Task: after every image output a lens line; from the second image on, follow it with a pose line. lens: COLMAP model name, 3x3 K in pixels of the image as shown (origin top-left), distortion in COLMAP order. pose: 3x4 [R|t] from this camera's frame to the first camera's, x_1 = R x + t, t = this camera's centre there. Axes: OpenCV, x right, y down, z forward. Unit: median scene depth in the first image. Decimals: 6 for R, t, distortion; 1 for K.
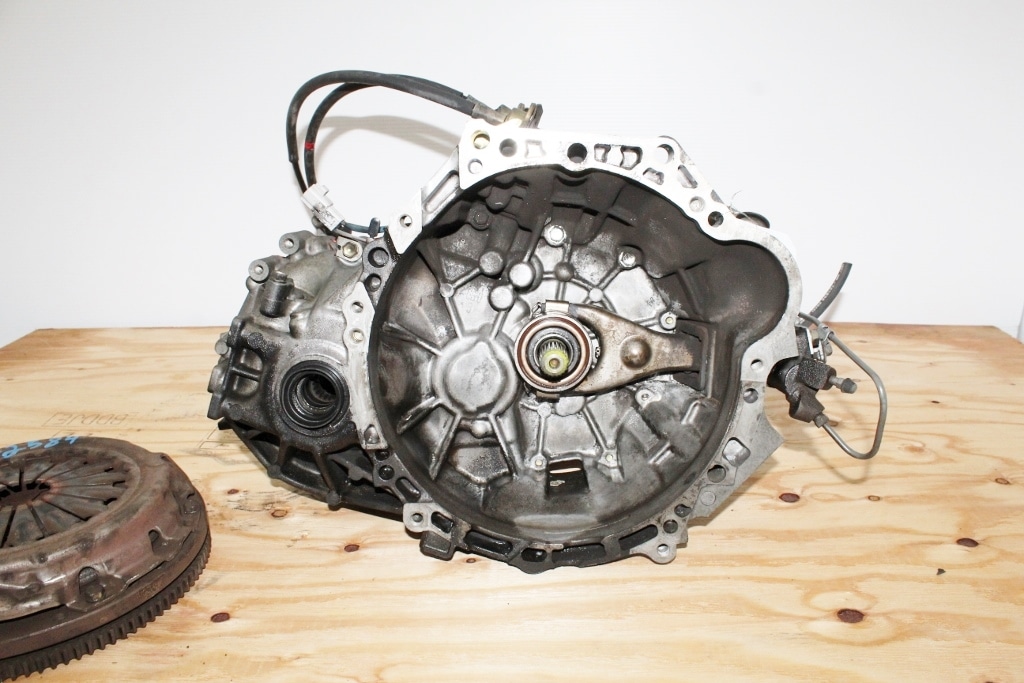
lens RADIAL K [[844.1, 0, 517.0], [0, 844.1, 346.7], [0, 0, 1]] dist [-0.157167, 0.127113]
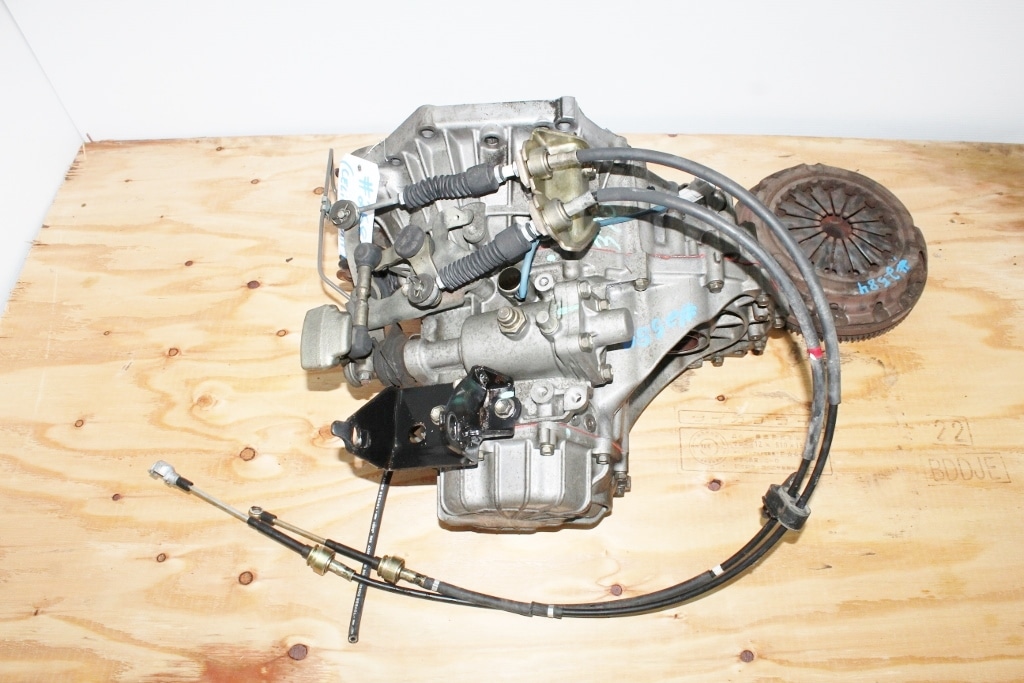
lens RADIAL K [[844.1, 0, 528.2], [0, 844.1, 343.6], [0, 0, 1]] dist [-0.157167, 0.127113]
pose [[-0.999708, 0.024123, 0.001319, 0.017709], [0.007049, 0.239051, 0.970981, -1.269627], [0.023107, 0.970707, -0.239151, 1.468397]]
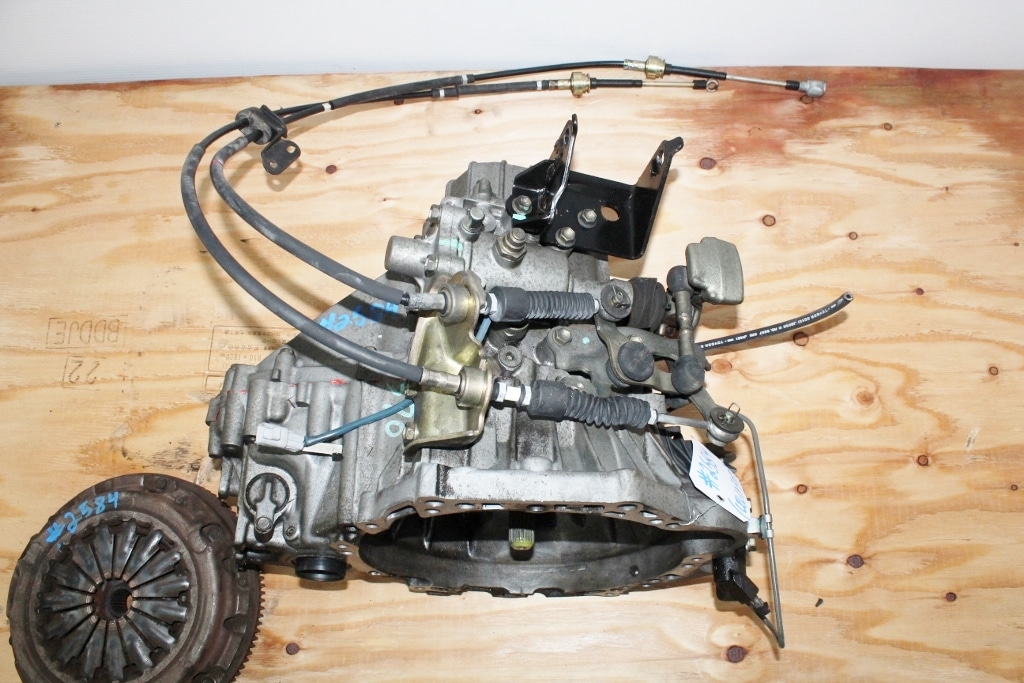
lens RADIAL K [[844.1, 0, 519.5], [0, 844.1, 342.2], [0, 0, 1]] dist [-0.157167, 0.127113]
pose [[0.999330, -0.026718, -0.024995, 0.071586], [0.035992, 0.595243, 0.802739, -0.974608], [-0.006569, -0.803101, 0.595806, 0.501756]]
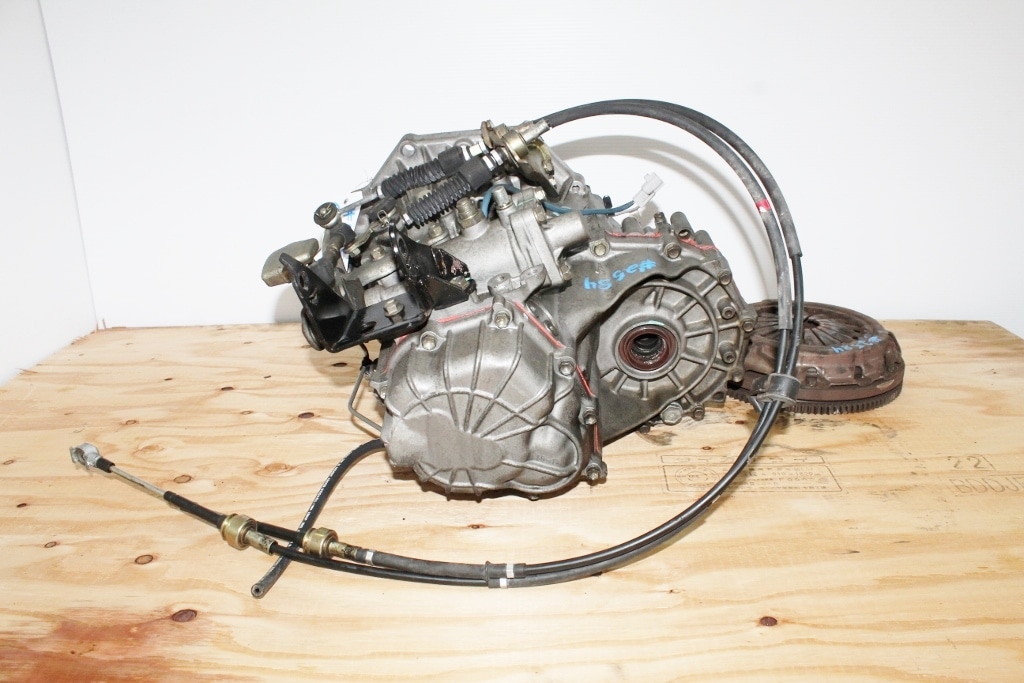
lens RADIAL K [[844.1, 0, 526.1], [0, 844.1, 354.9], [0, 0, 1]] dist [-0.157167, 0.127113]
pose [[-0.999629, 0.027214, 0.001436, -0.030867], [0.021948, 0.772743, 0.634339, -0.800074], [0.016153, 0.634135, -0.773054, 2.153867]]
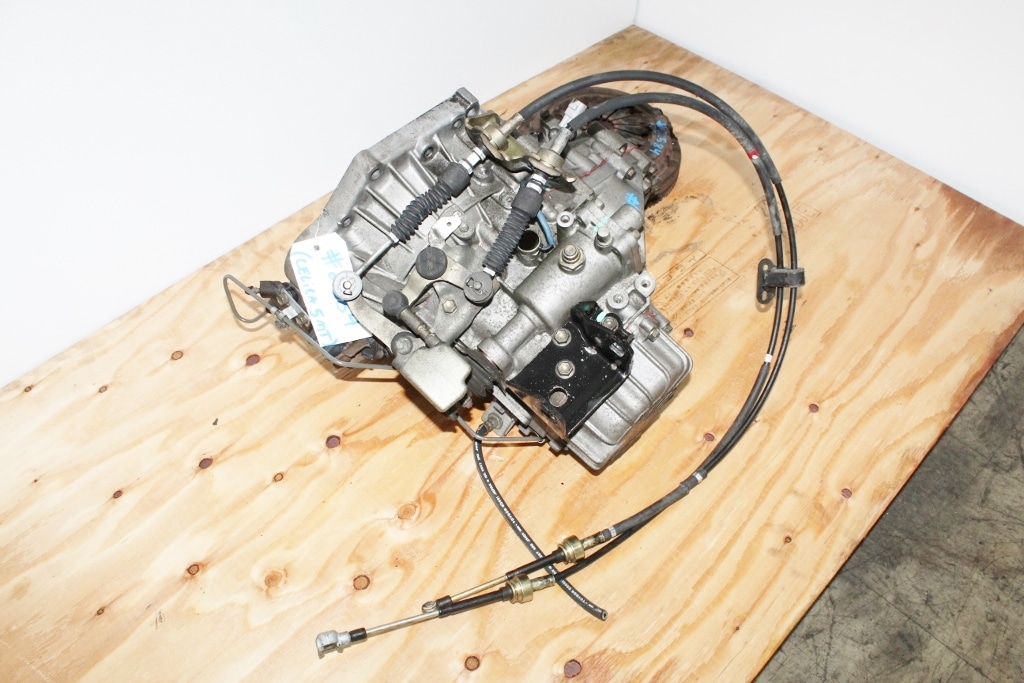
lens RADIAL K [[844.1, 0, 525.5], [0, 844.1, 337.7], [0, 0, 1]] dist [-0.157167, 0.127113]
pose [[-0.676108, 0.562147, -0.476307, 0.720490], [-0.261762, 0.421019, 0.868460, -1.220658], [0.688737, 0.711852, -0.137505, 1.386745]]
